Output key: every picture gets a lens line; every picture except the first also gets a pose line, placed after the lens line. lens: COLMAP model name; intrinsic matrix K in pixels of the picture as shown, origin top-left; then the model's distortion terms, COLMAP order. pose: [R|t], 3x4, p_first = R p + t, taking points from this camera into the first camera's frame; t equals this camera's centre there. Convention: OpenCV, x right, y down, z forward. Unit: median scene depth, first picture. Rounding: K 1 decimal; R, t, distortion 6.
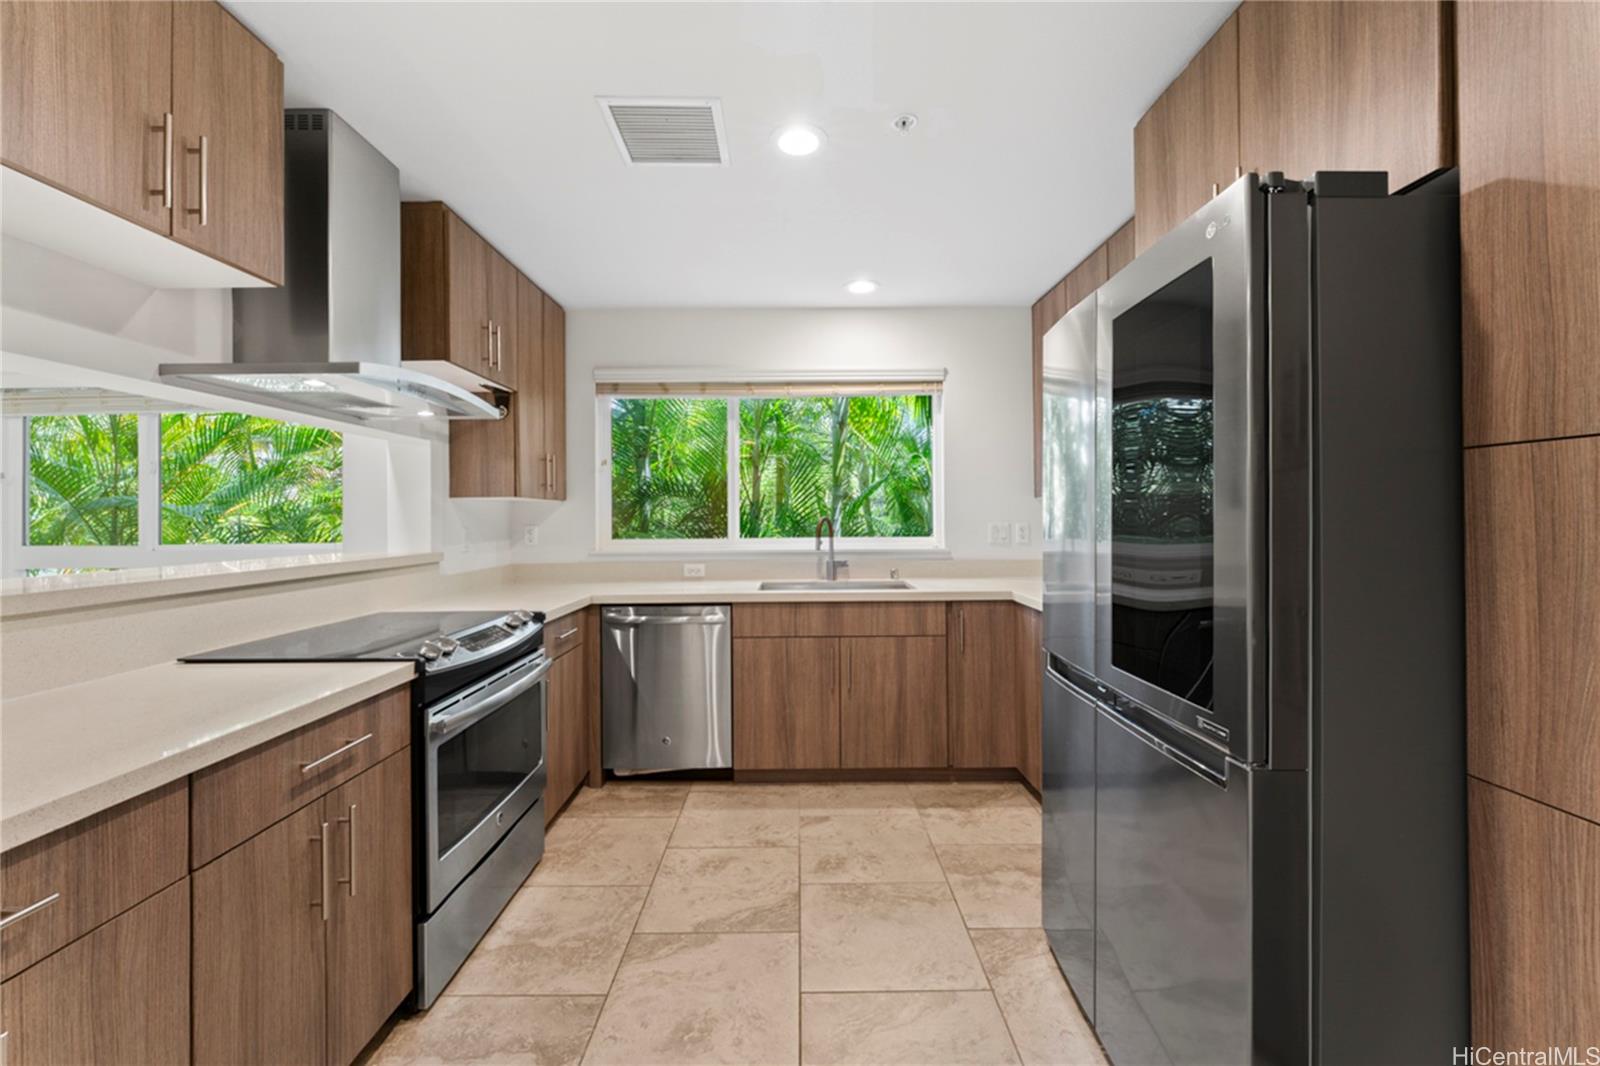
lens RADIAL K [[643.5, 0, 800.1], [0, 643.5, 521.1], [0, 0, 1]] dist [0.000661, 0.000572]
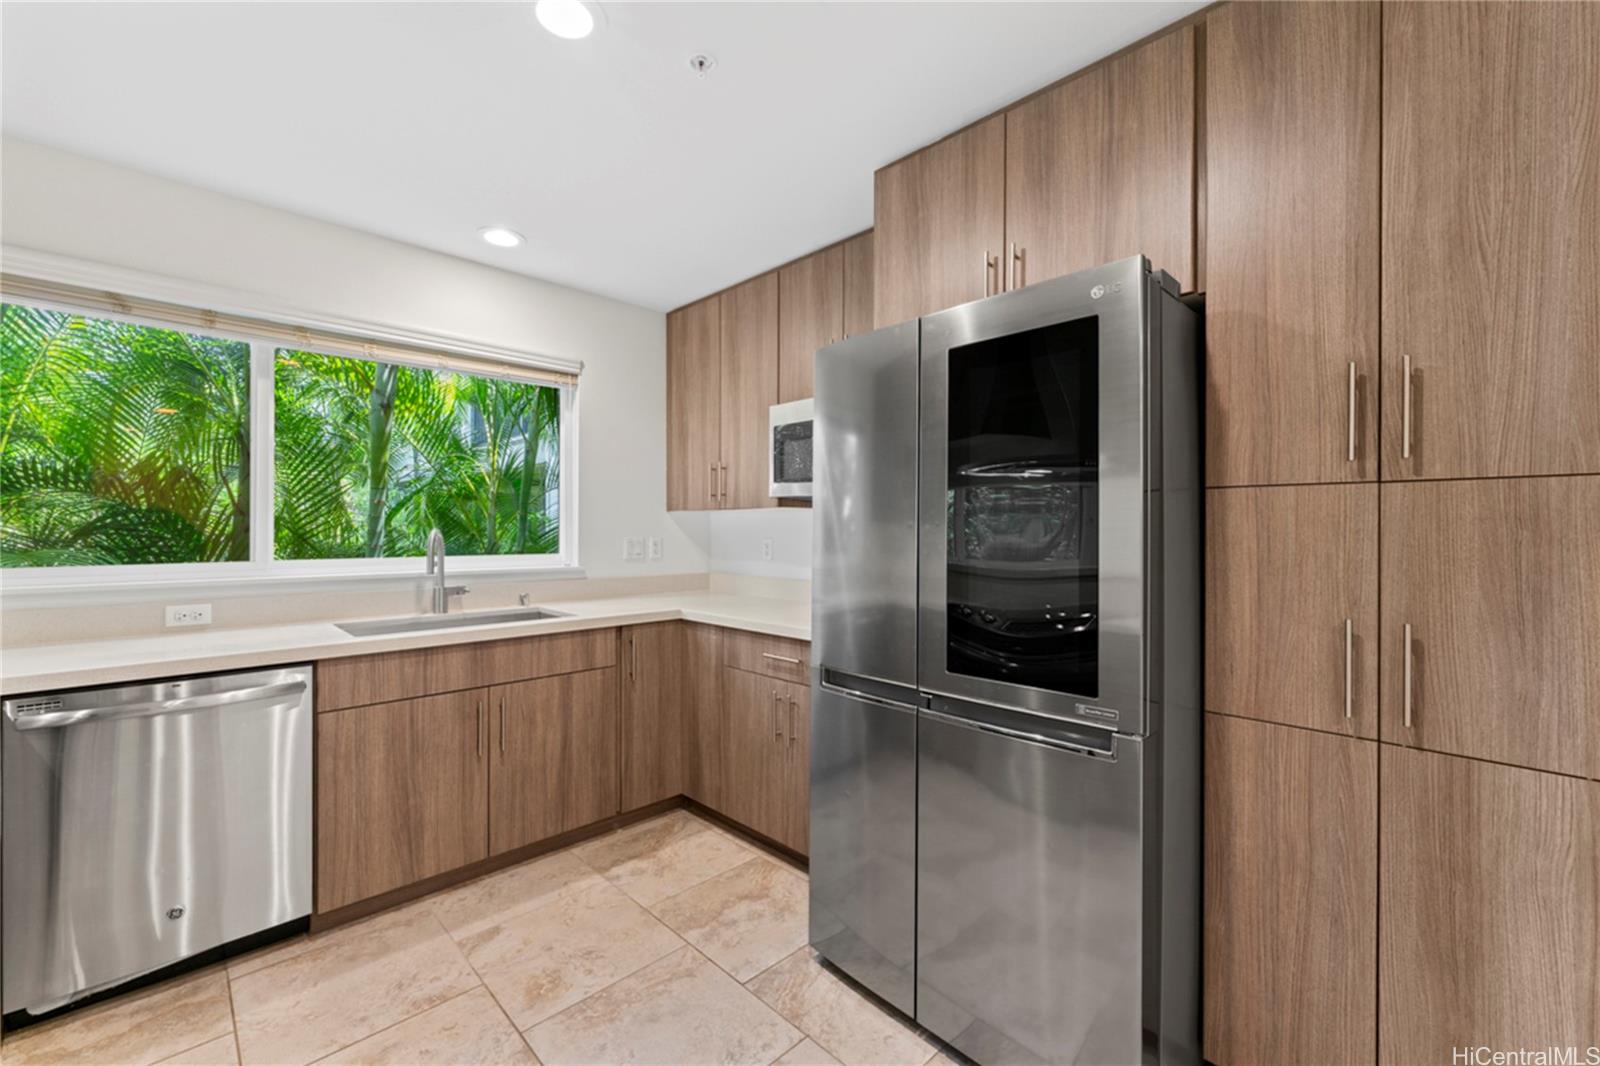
lens RADIAL K [[653.1, 0, 797.9], [0, 653.1, 535.8], [0, 0, 1]] dist [0.000465, 0.000485]
pose [[0.720826, 0.001542, 0.693115, -0.217384], [-0.002948, 0.999995, 0.000840, -0.001080], [-0.693110, -0.002649, 0.720827, 0.189153]]
